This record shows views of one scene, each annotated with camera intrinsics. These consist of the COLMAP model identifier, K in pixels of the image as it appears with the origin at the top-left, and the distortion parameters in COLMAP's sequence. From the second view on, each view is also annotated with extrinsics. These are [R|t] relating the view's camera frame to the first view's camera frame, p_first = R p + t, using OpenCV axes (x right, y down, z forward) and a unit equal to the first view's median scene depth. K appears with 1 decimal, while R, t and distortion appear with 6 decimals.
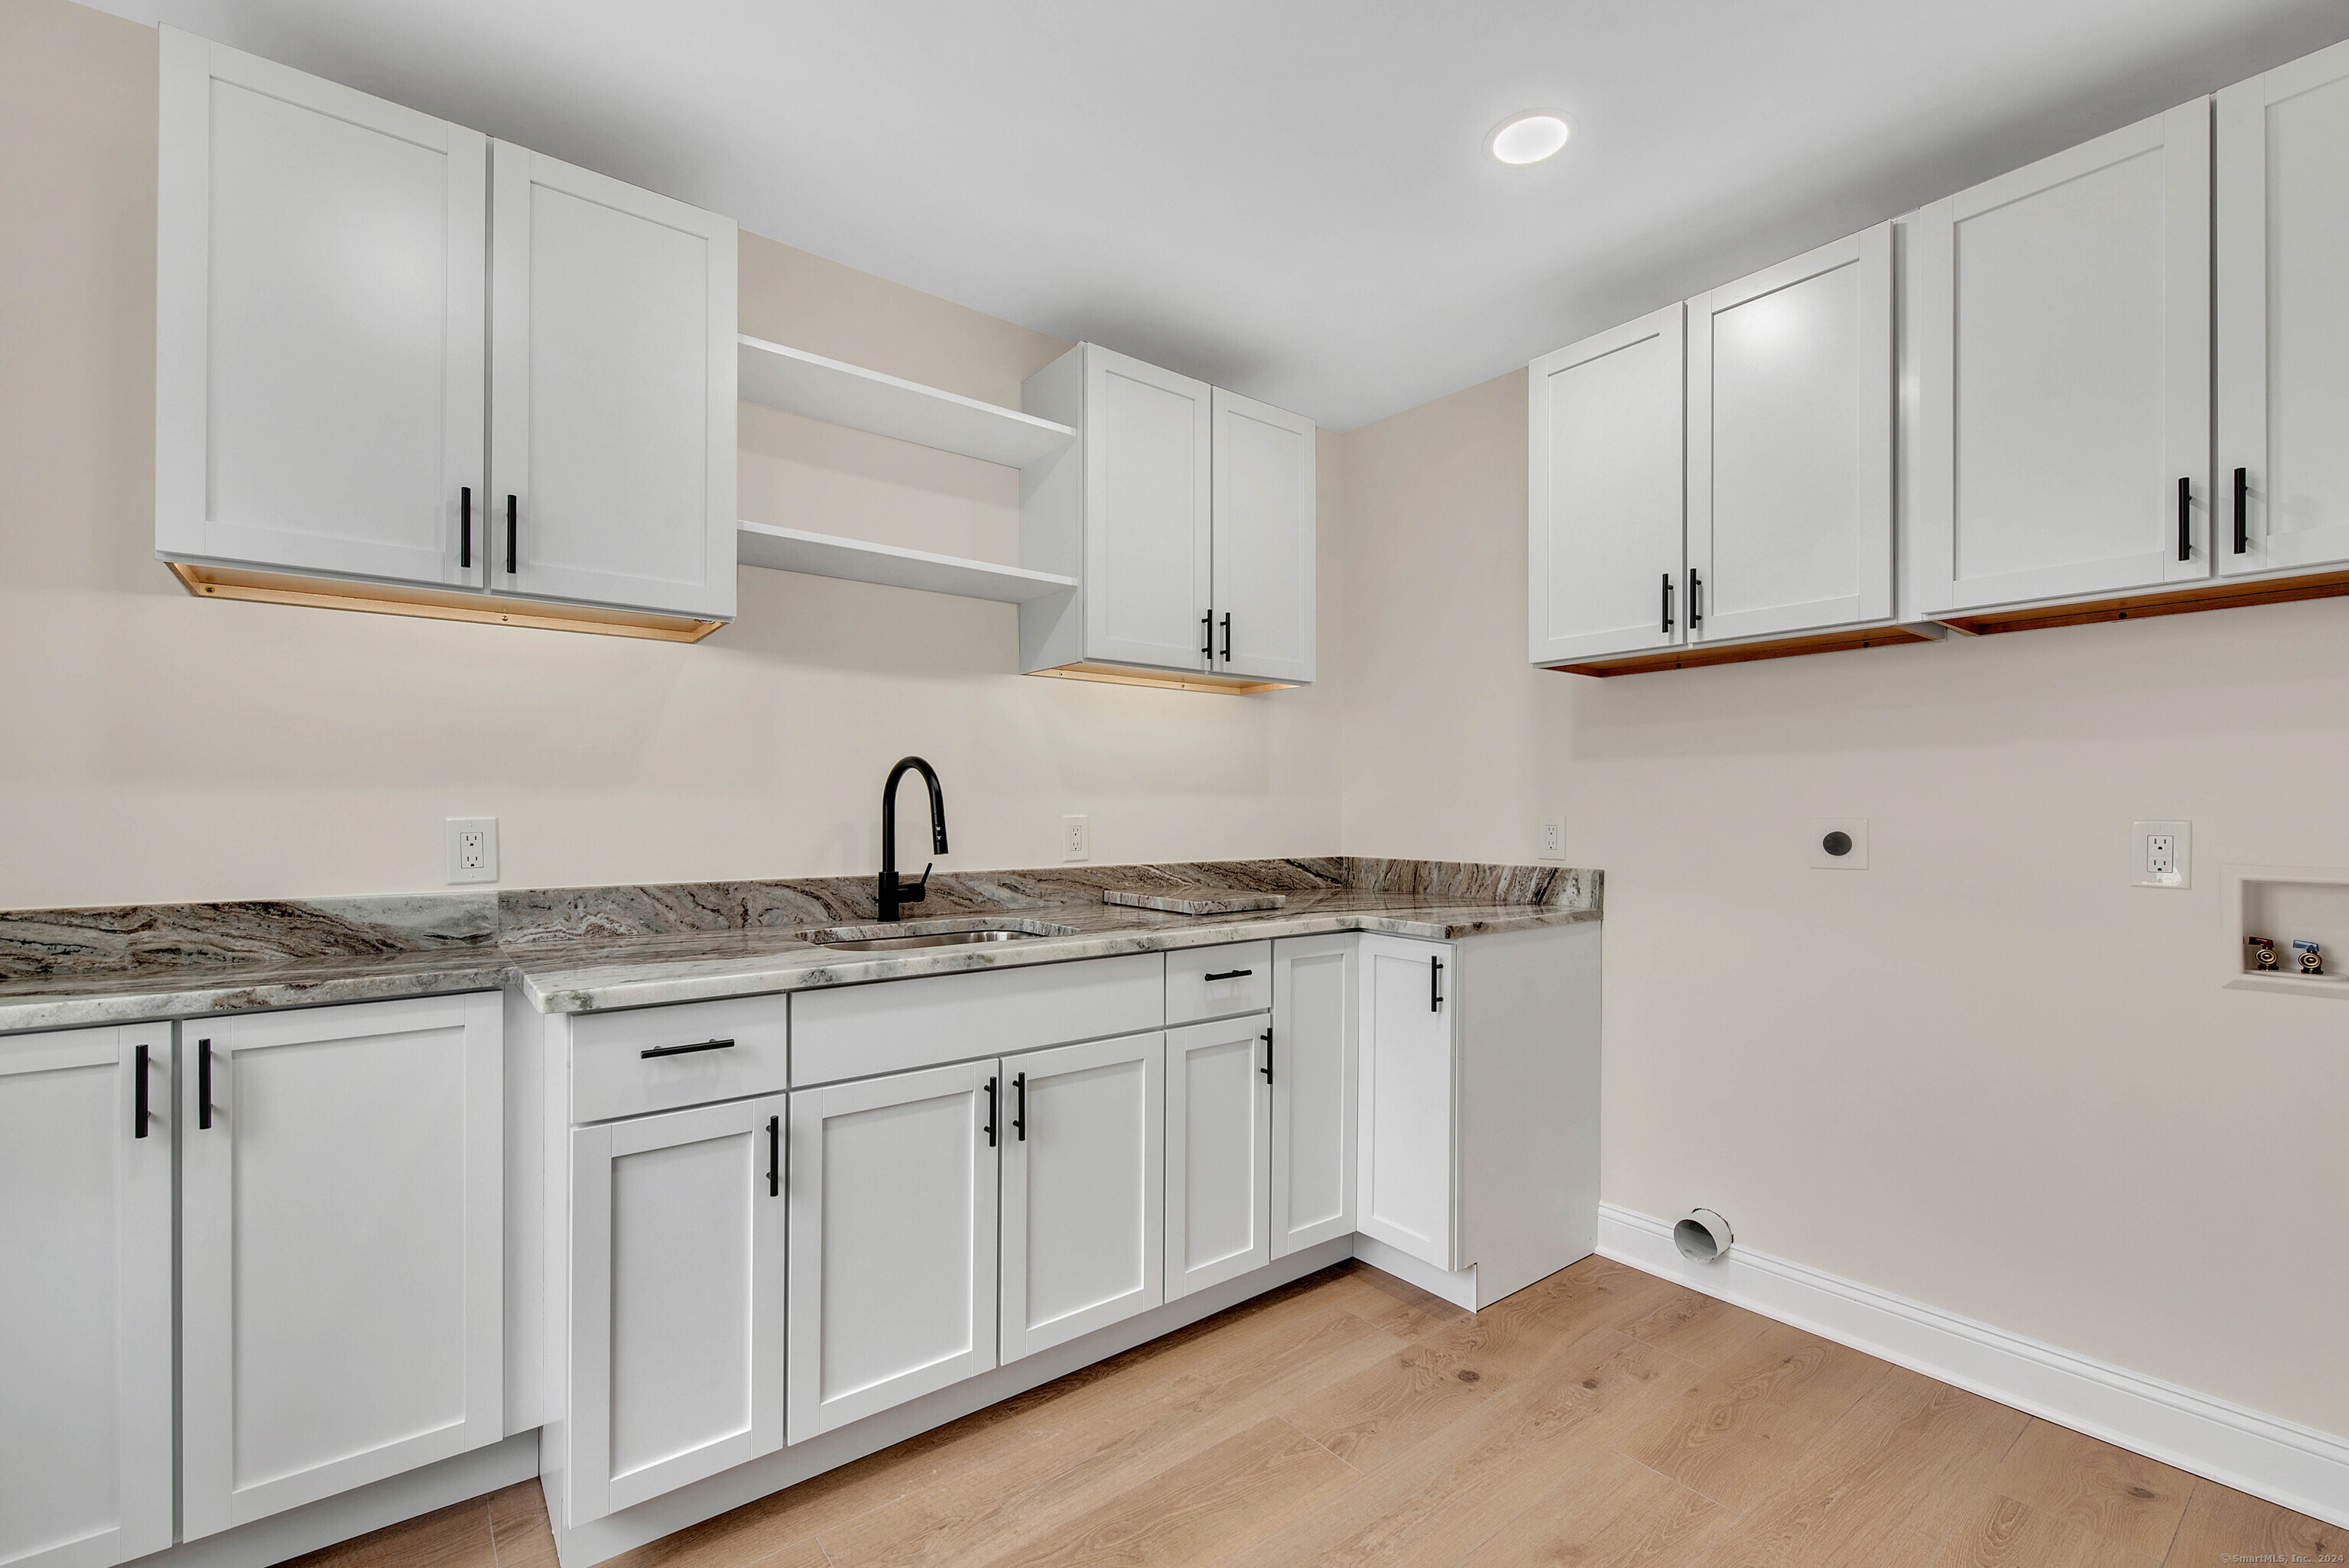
lens RADIAL K [[961.5, 0, 1177.3], [0, 961.5, 795.4], [0, 0, 1]] dist [-0.001773, -0.000347]
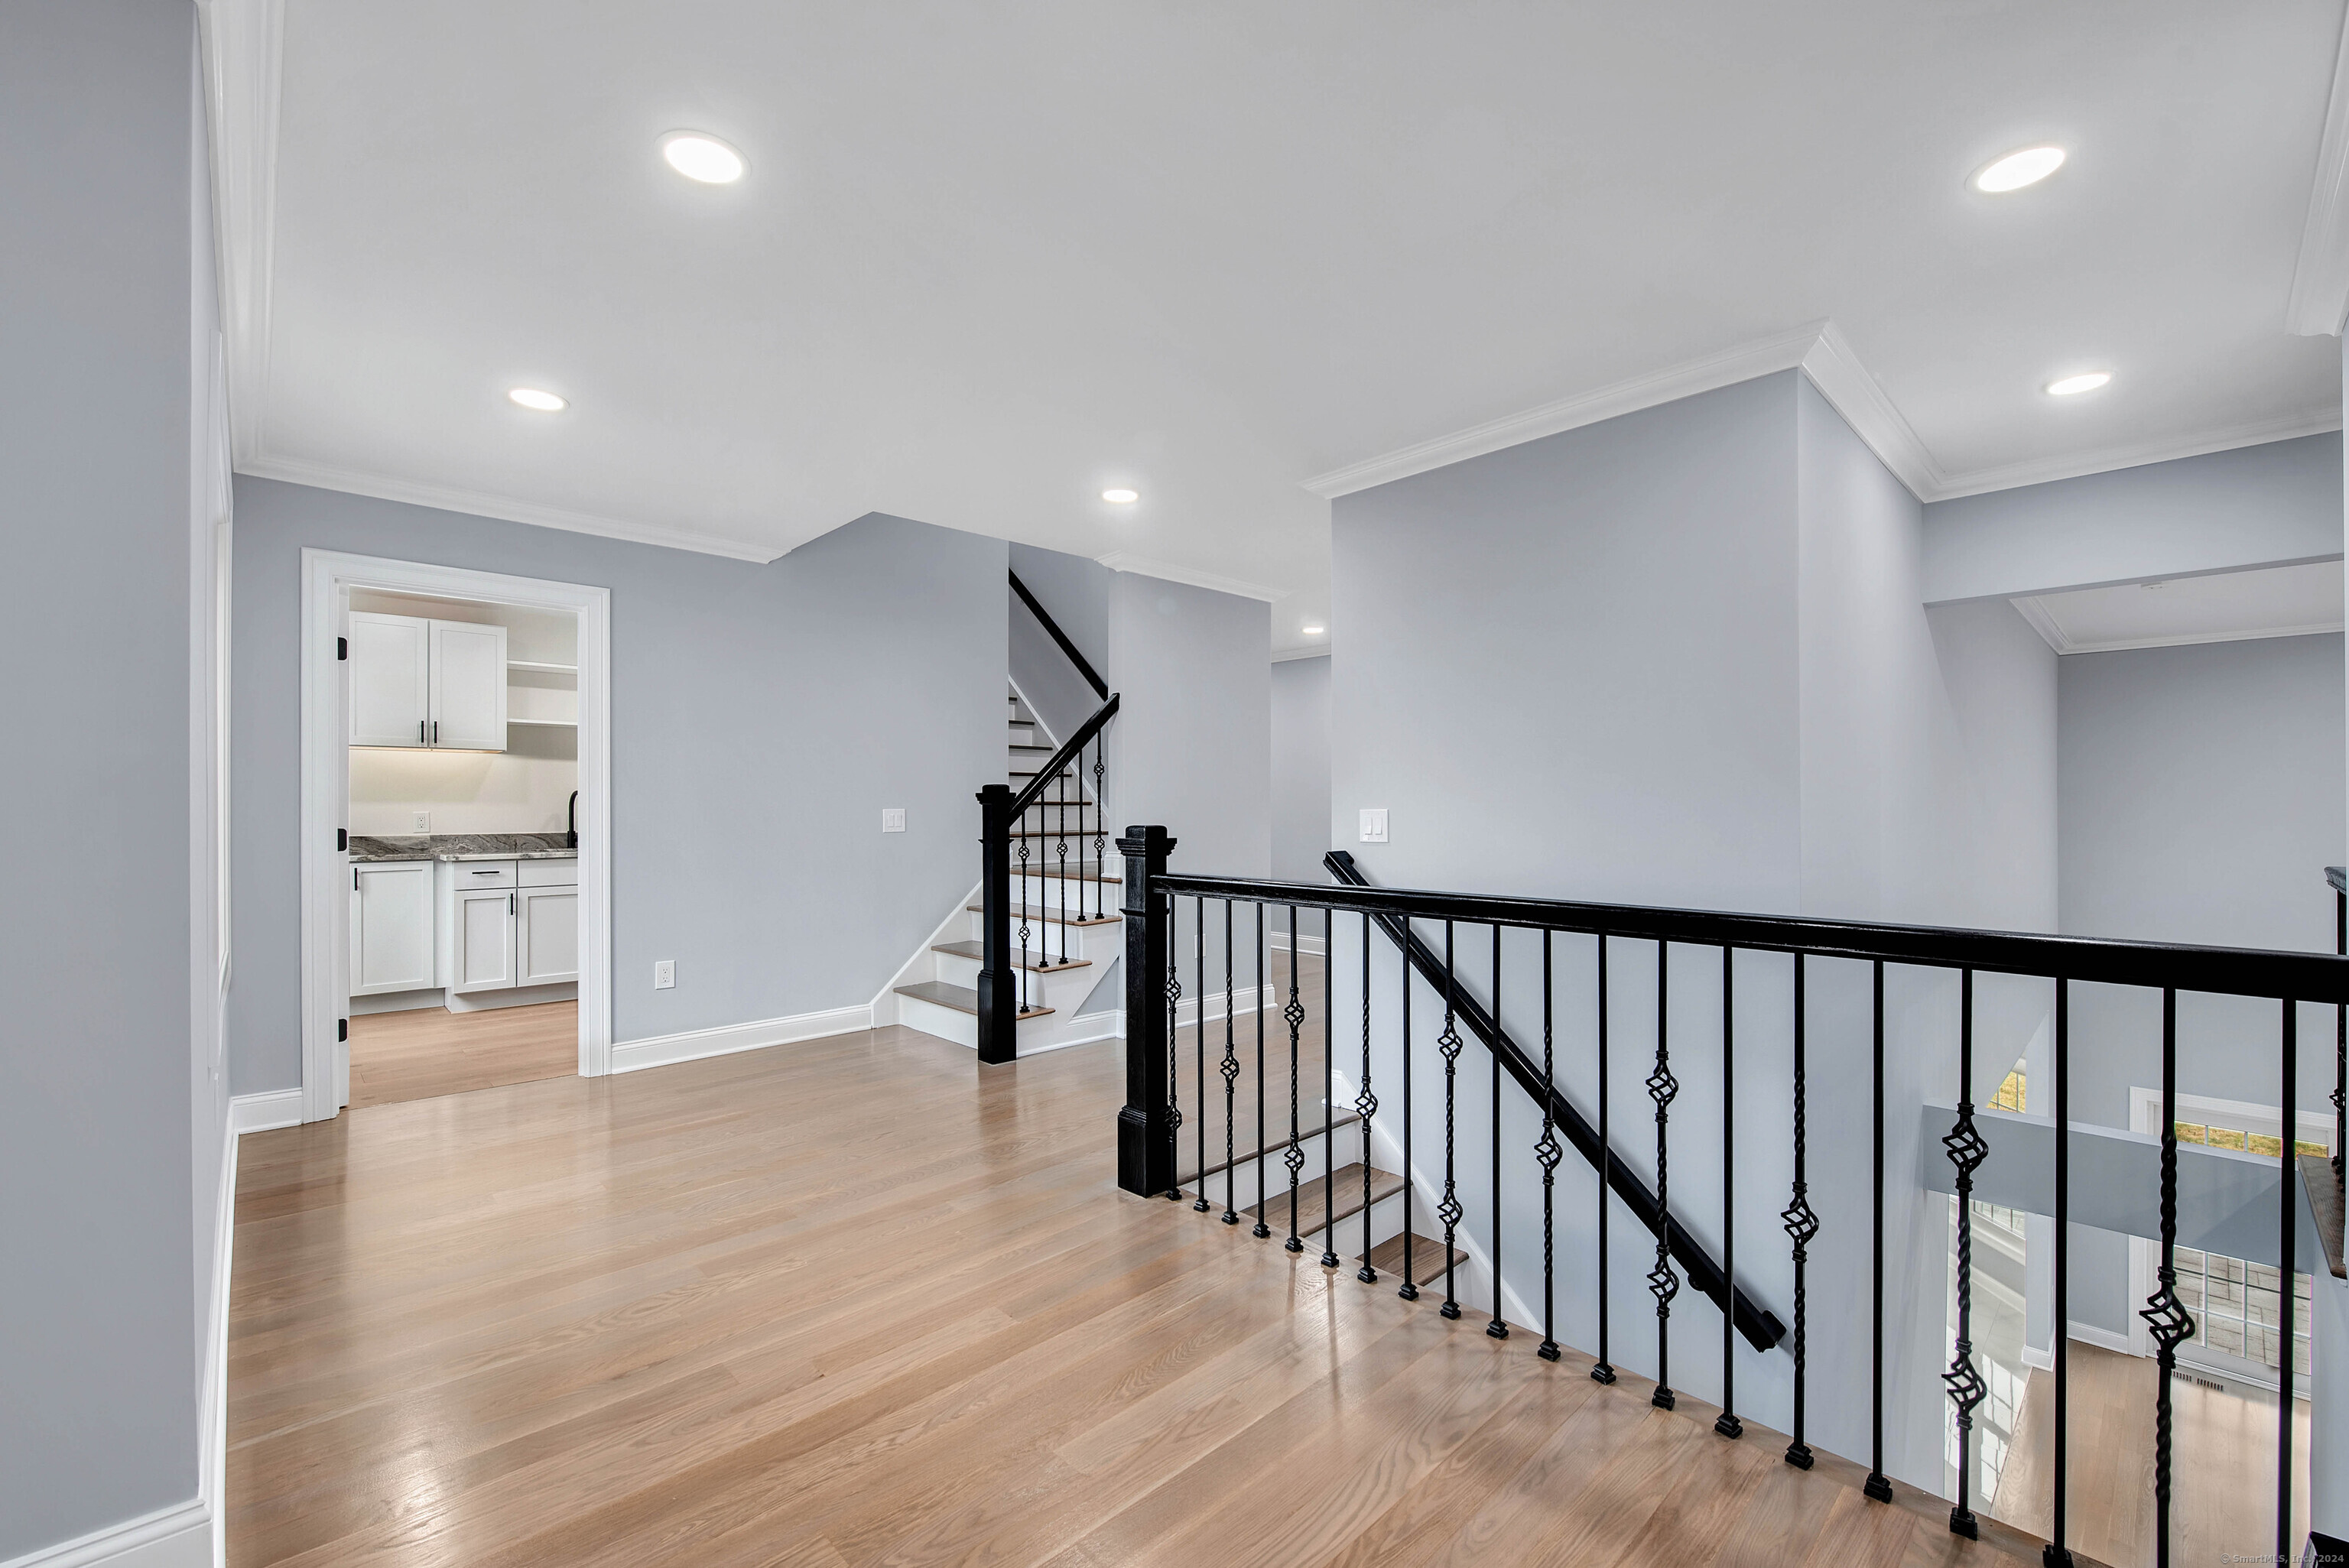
lens RADIAL K [[961.5, 0, 1169.2], [0, 961.5, 798.2], [0, 0, 1]] dist [-0.001773, -0.000347]
pose [[0.997378, 0.001541, 0.072354, 1.710508], [-0.002264, 0.999948, 0.009913, -0.067541], [-0.072335, -0.010051, 0.997330, -2.668342]]
